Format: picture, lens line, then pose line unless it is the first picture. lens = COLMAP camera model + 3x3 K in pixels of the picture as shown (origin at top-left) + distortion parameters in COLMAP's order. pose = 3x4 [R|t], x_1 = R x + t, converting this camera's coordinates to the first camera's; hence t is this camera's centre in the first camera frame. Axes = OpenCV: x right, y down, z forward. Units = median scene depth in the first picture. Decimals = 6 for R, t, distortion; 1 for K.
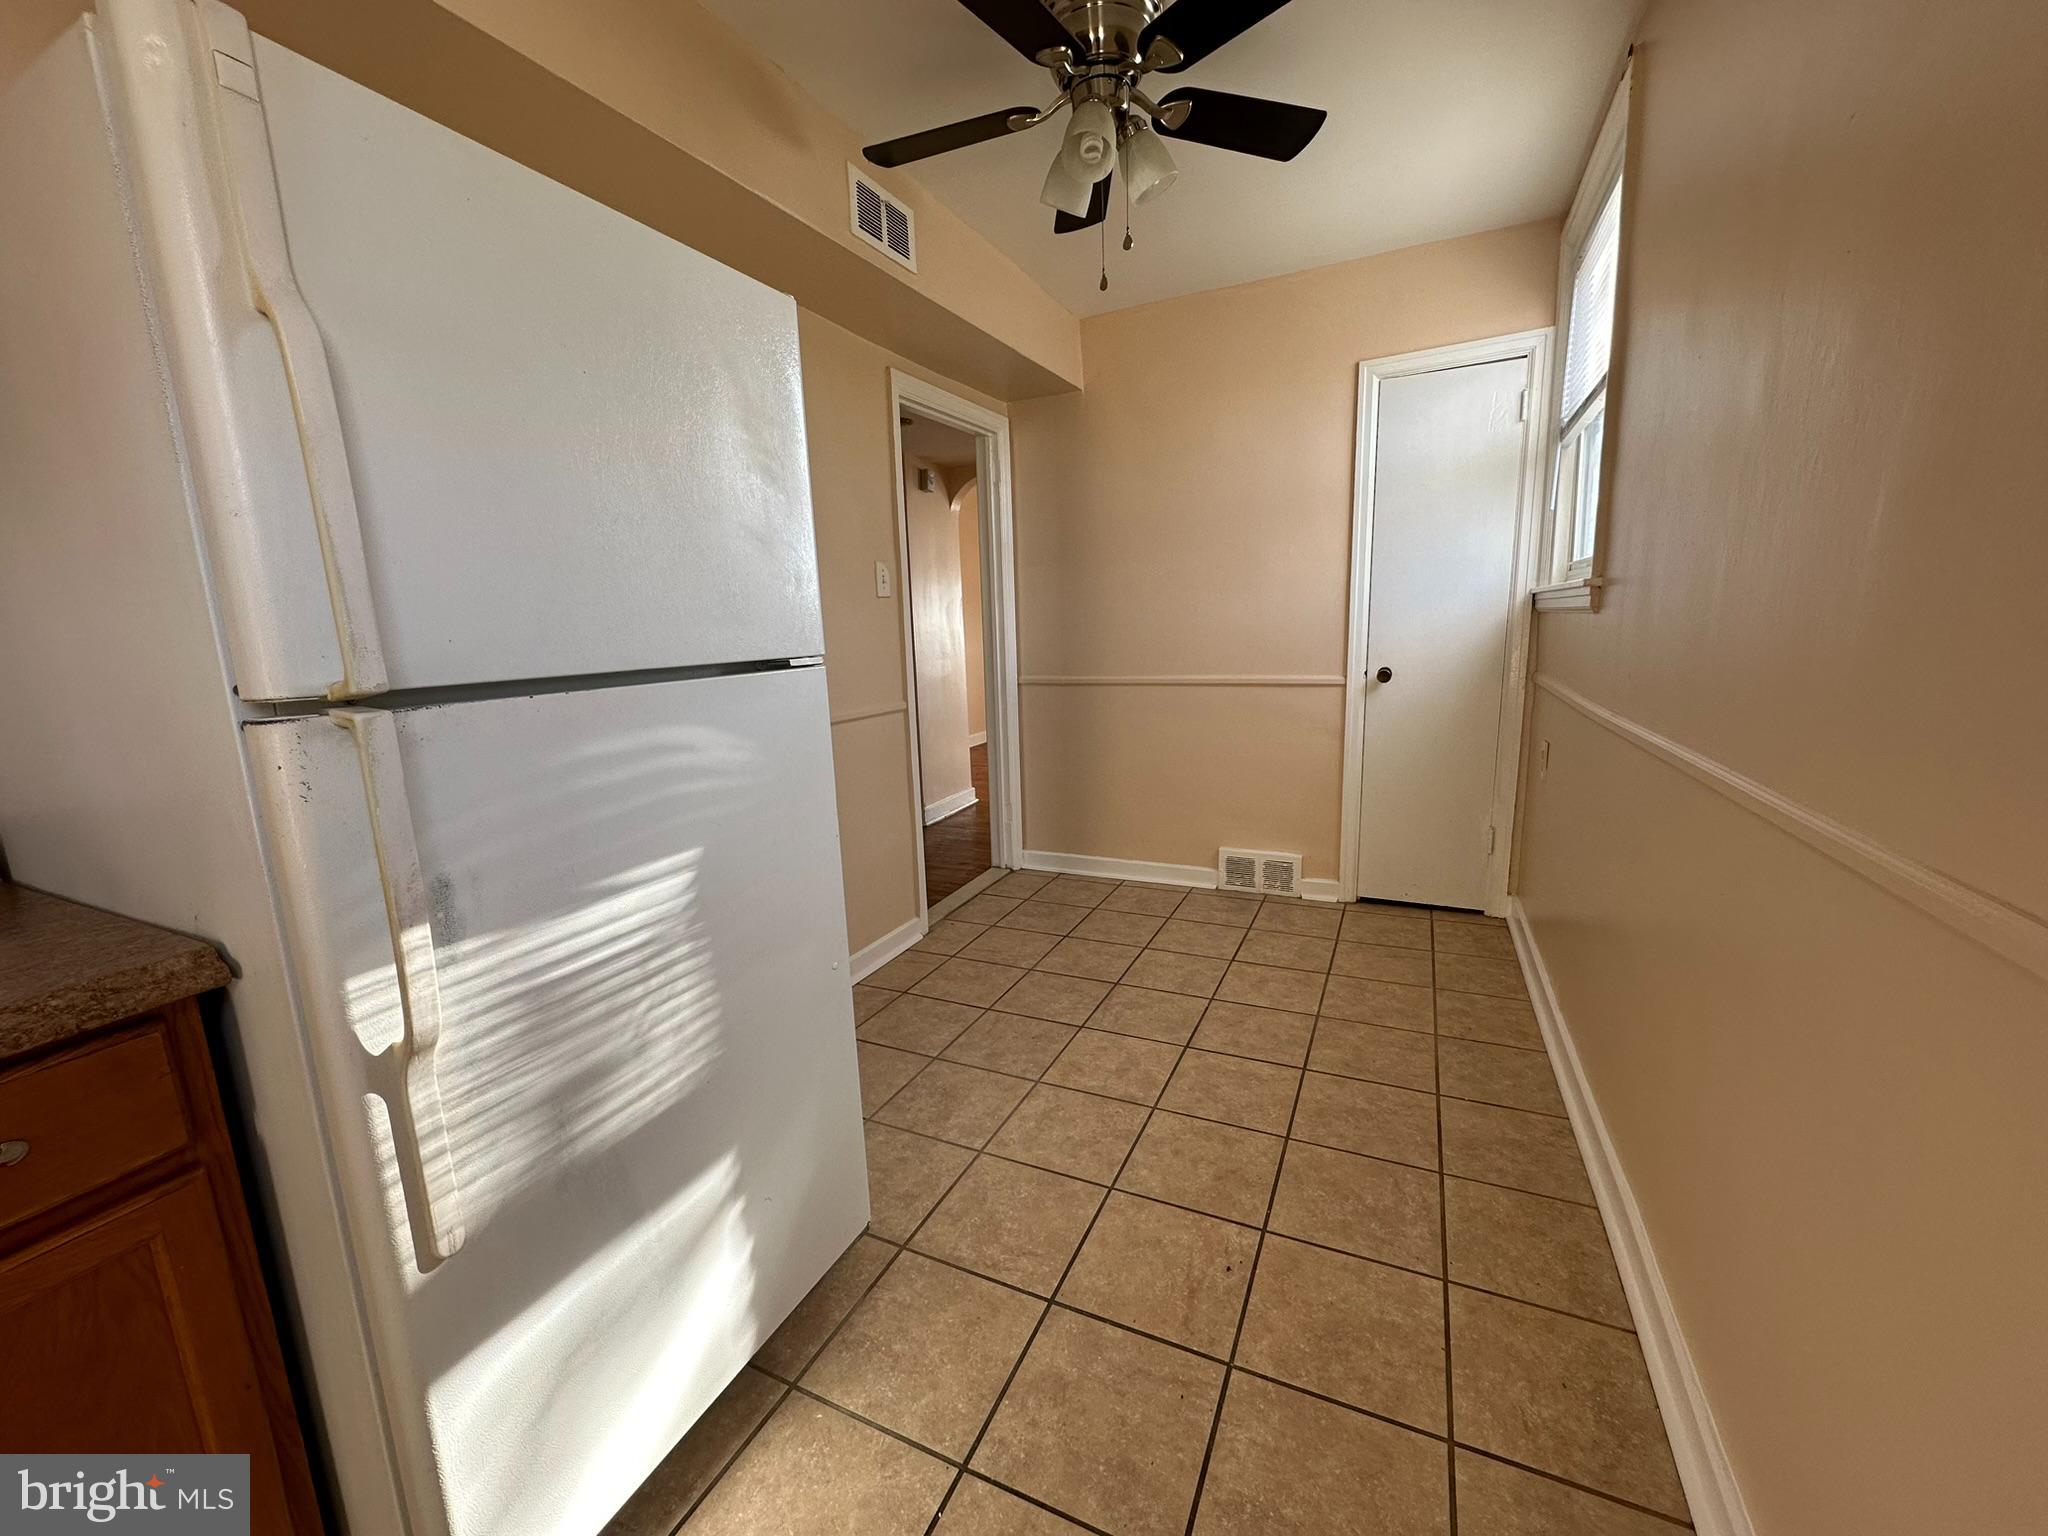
lens RADIAL K [[811.9, 0, 1022.0], [0, 811.9, 764.7], [0, 0, 1]] dist [-0.000421, 0.000321]
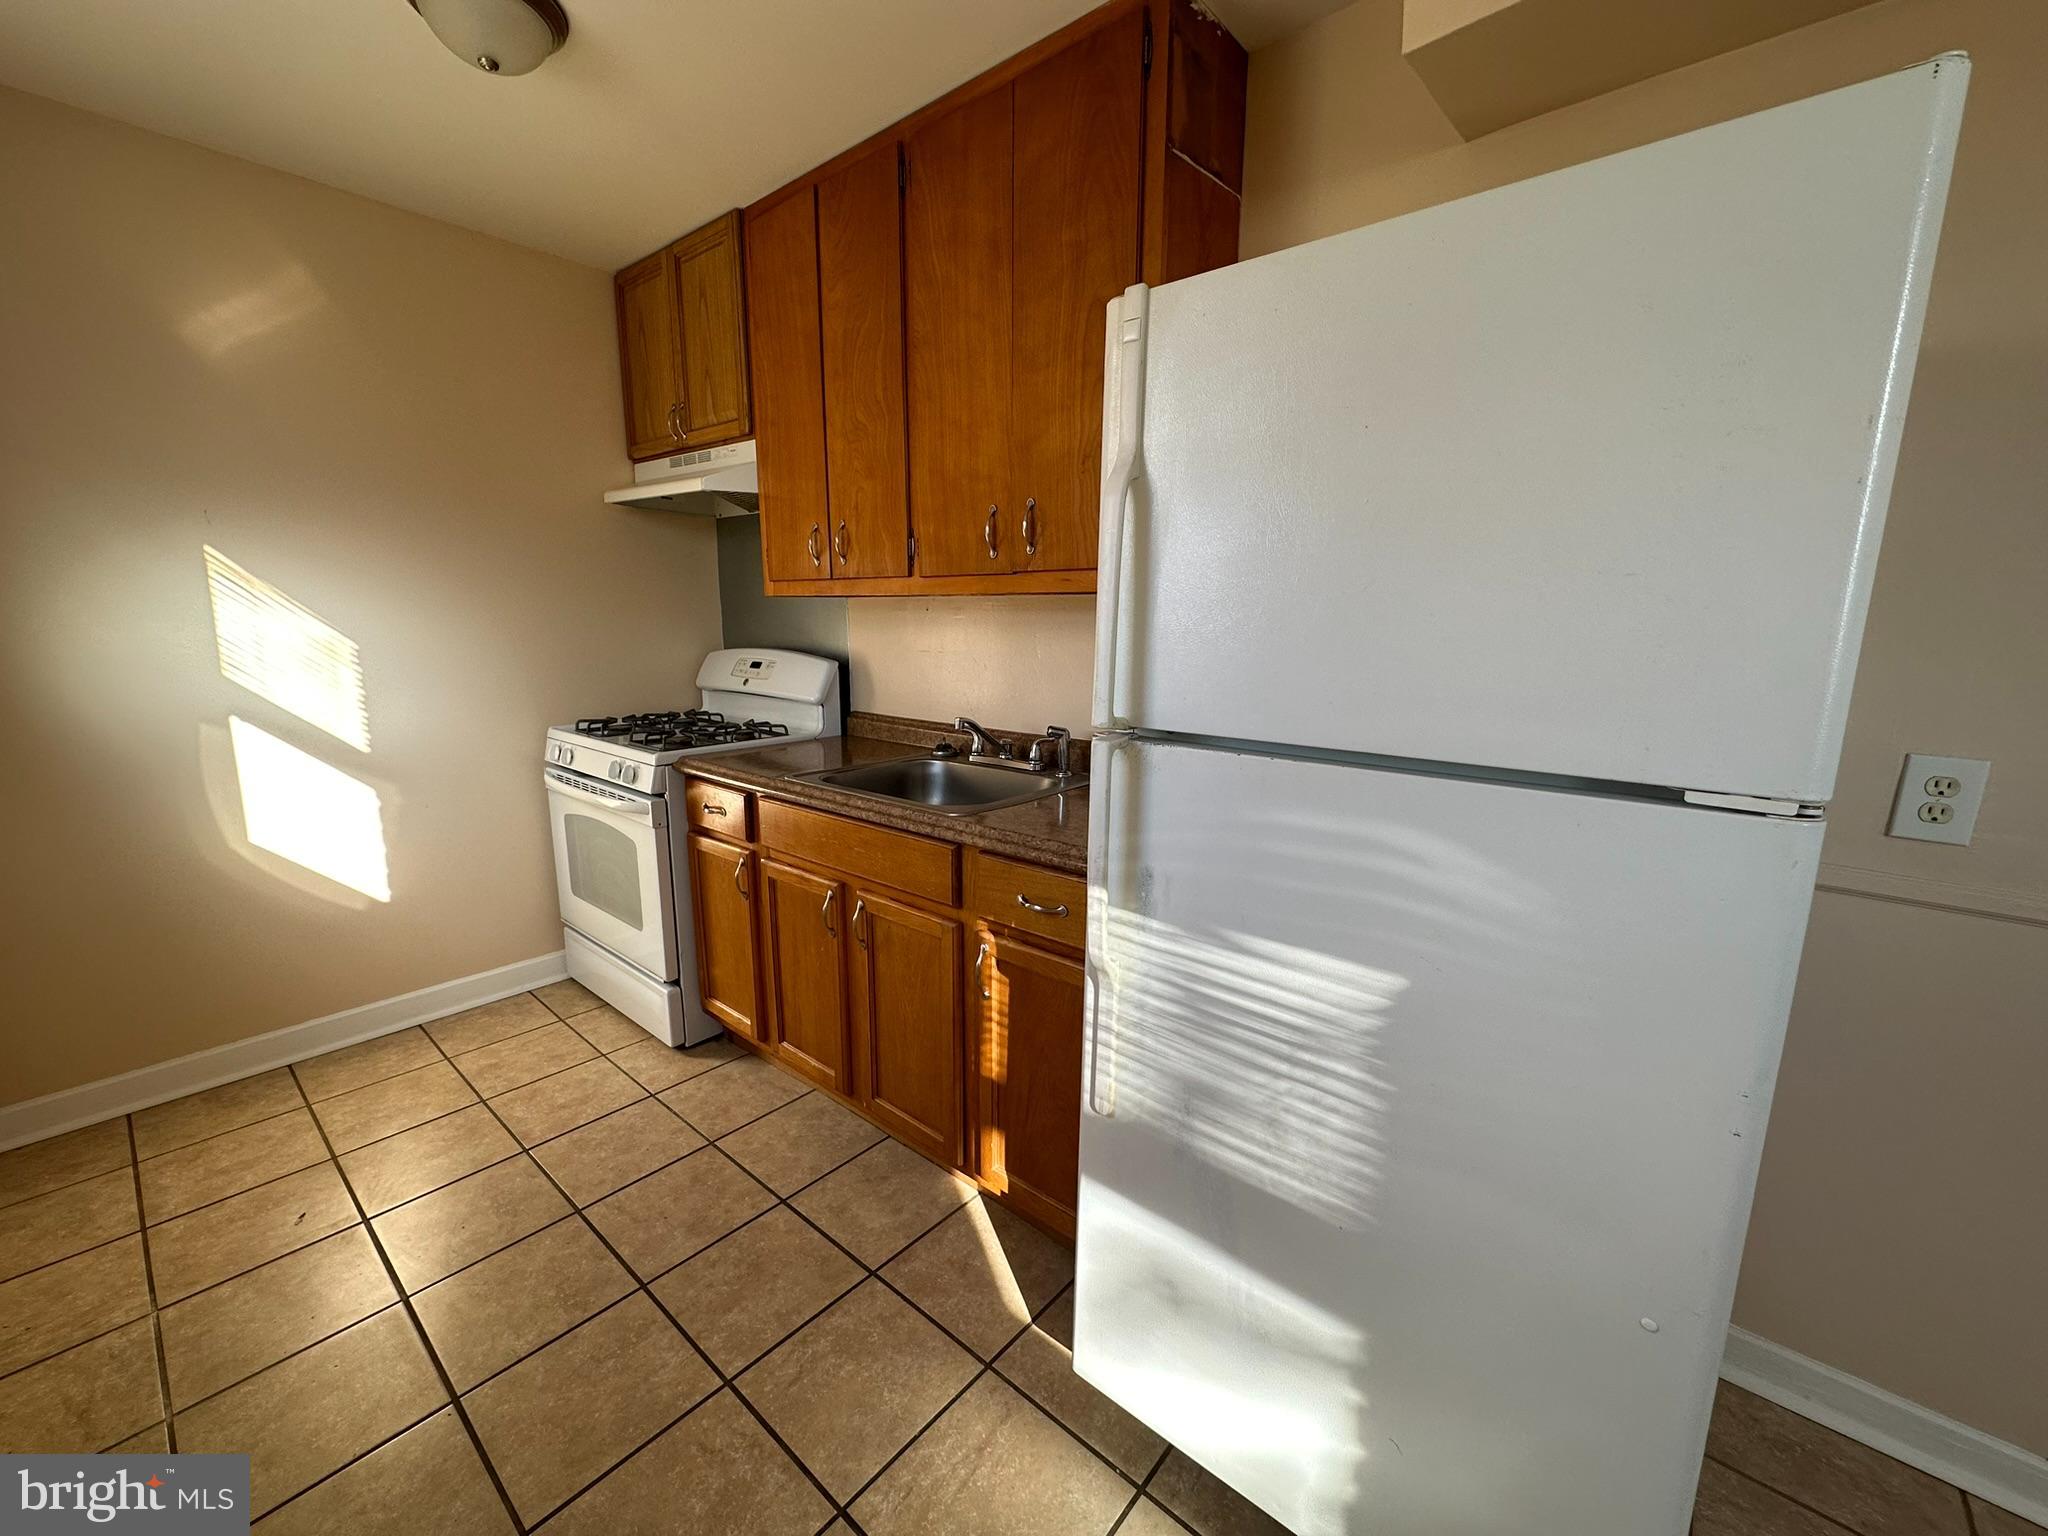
lens RADIAL K [[816.0, 0, 1020.7], [0, 816.0, 766.9], [0, 0, 1]] dist [-0.006389, 0.002214]
pose [[-0.262852, 0.202897, -0.943261, 0.223559], [-0.170113, 0.952577, 0.252305, -0.125657], [0.949721, 0.226780, -0.215871, 0.405367]]
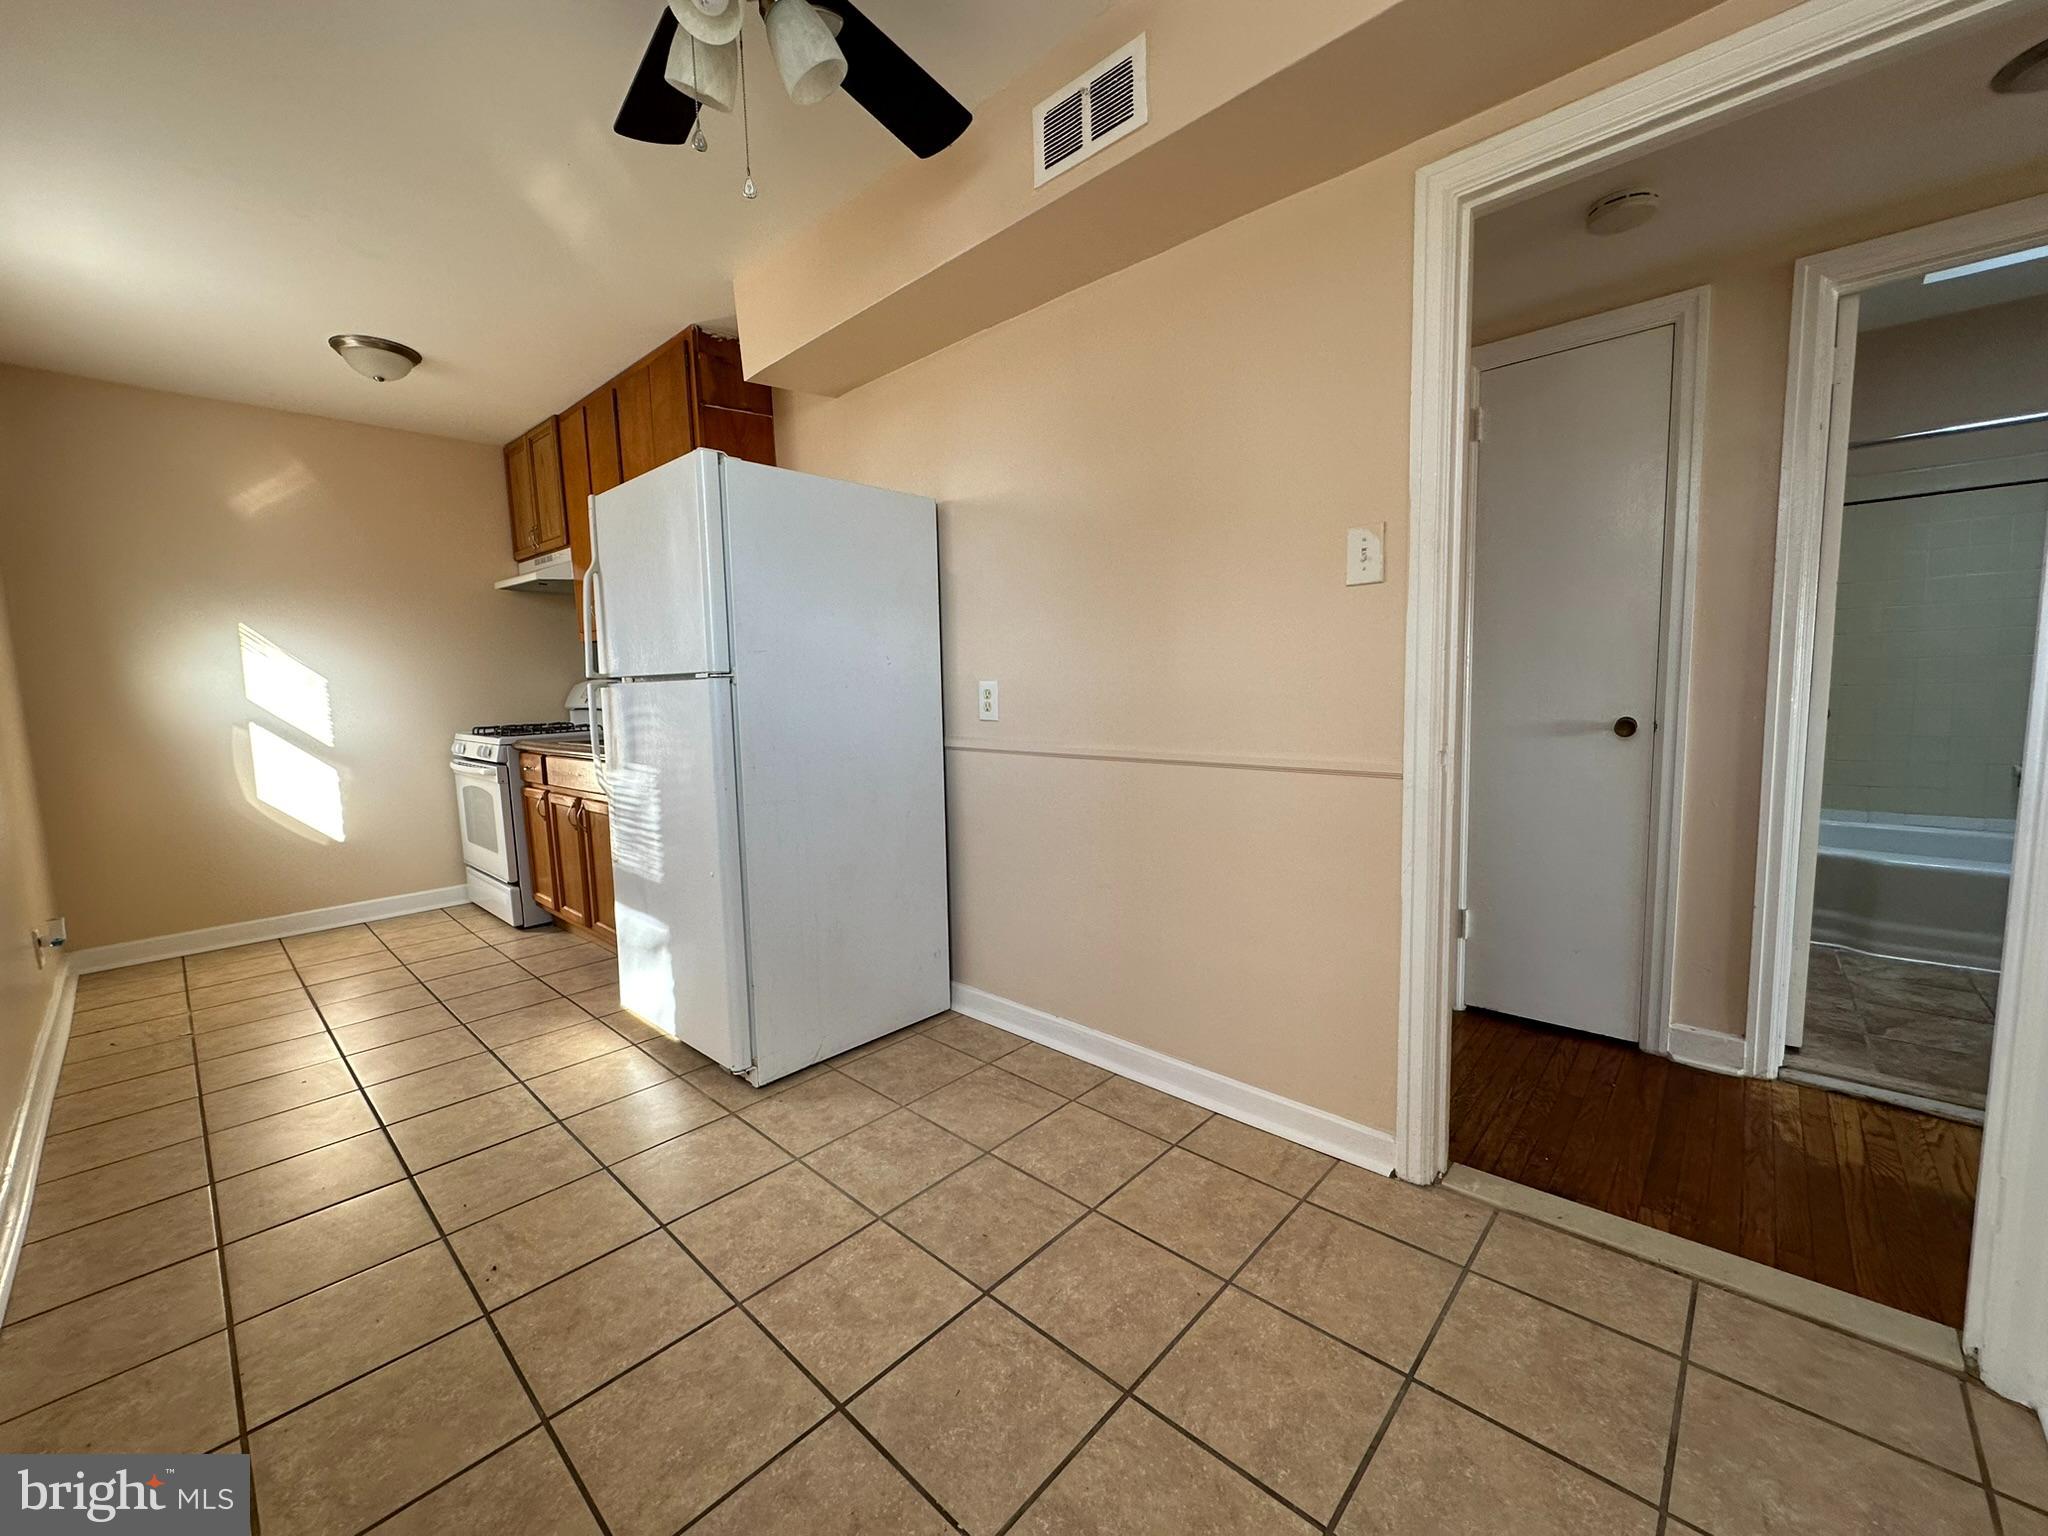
lens RADIAL K [[811.9, 0, 1022.0], [0, 811.9, 764.7], [0, 0, 1]] dist [-0.000421, 0.000321]
pose [[-0.296790, 0.139469, -0.944703, 0.669492], [-0.130898, 0.973998, 0.184917, -0.206634], [0.945929, 0.178541, -0.270816, 1.275031]]
